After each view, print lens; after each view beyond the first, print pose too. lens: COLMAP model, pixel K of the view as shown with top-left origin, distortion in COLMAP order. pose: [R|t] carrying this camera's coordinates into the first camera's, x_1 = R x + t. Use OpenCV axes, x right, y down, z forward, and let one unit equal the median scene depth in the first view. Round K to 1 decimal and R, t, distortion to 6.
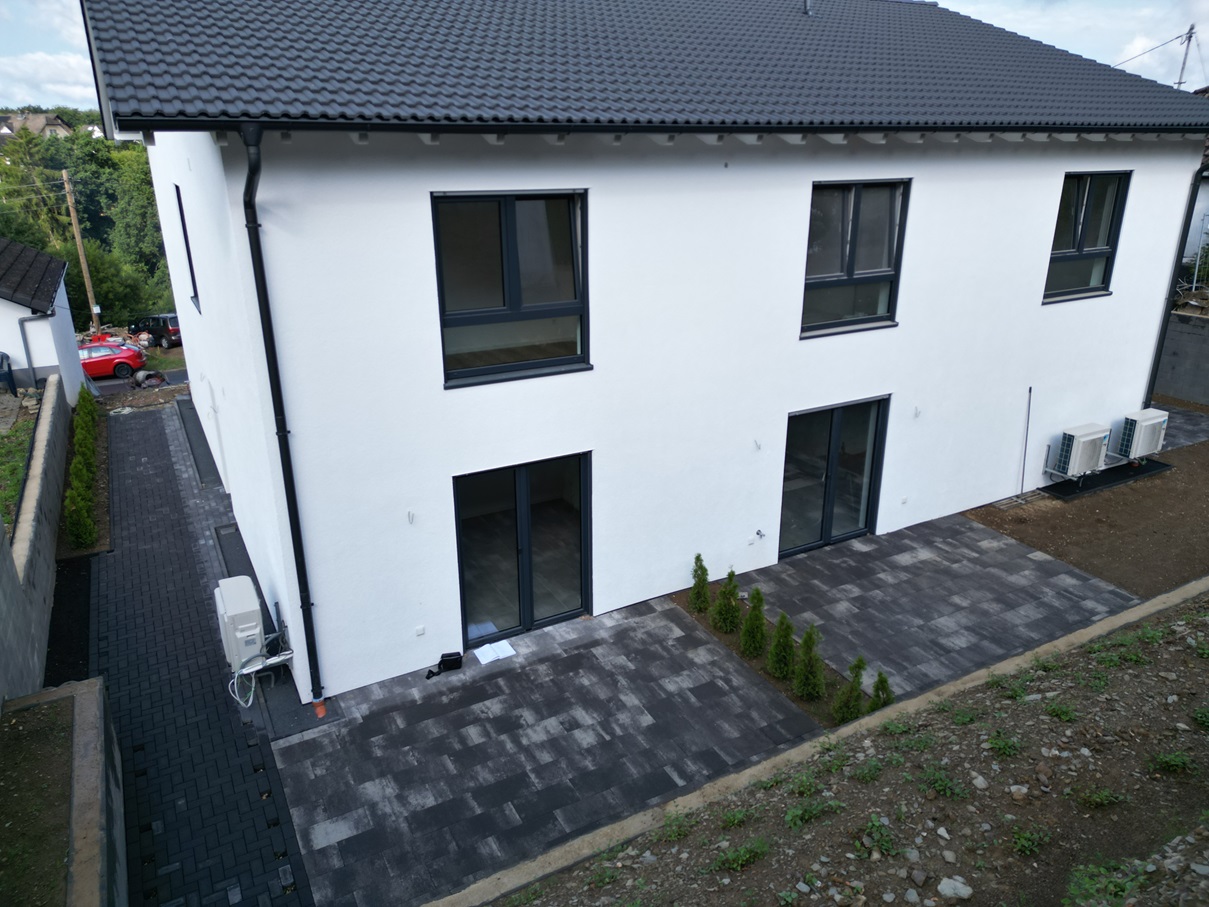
lens RADIAL K [[857.2, 0, 606.8], [0, 857.2, 452.4], [0, 0, 1]] dist [0.013221, 0.000707]
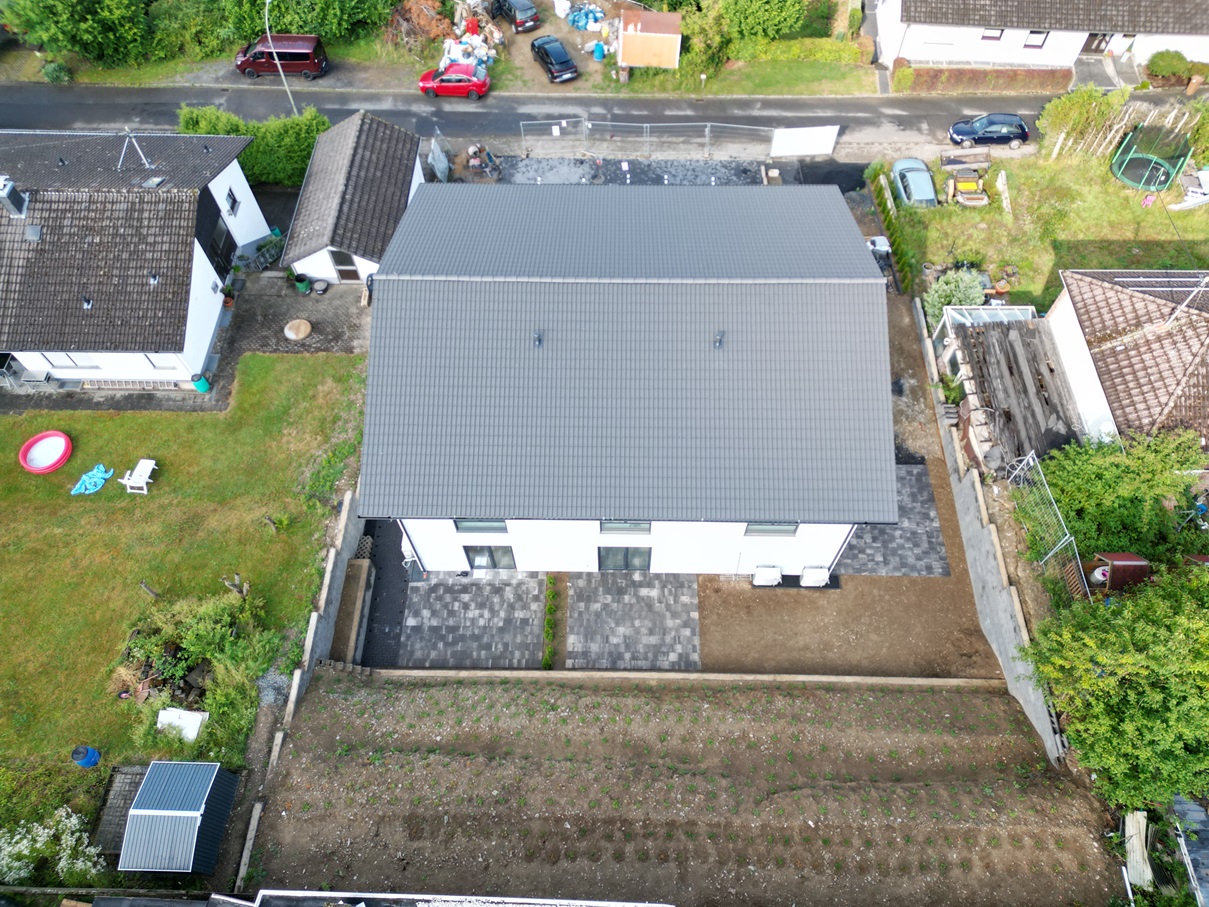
lens RADIAL K [[857.2, 0, 605.3], [0, 857.2, 452.6], [0, 0, 1]] dist [0.013221, 0.000707]
pose [[0.867371, 0.422489, -0.263004, 0.911171], [-0.166317, 0.744179, 0.646944, -2.216231], [0.469049, -0.517398, 0.715746, -0.801684]]
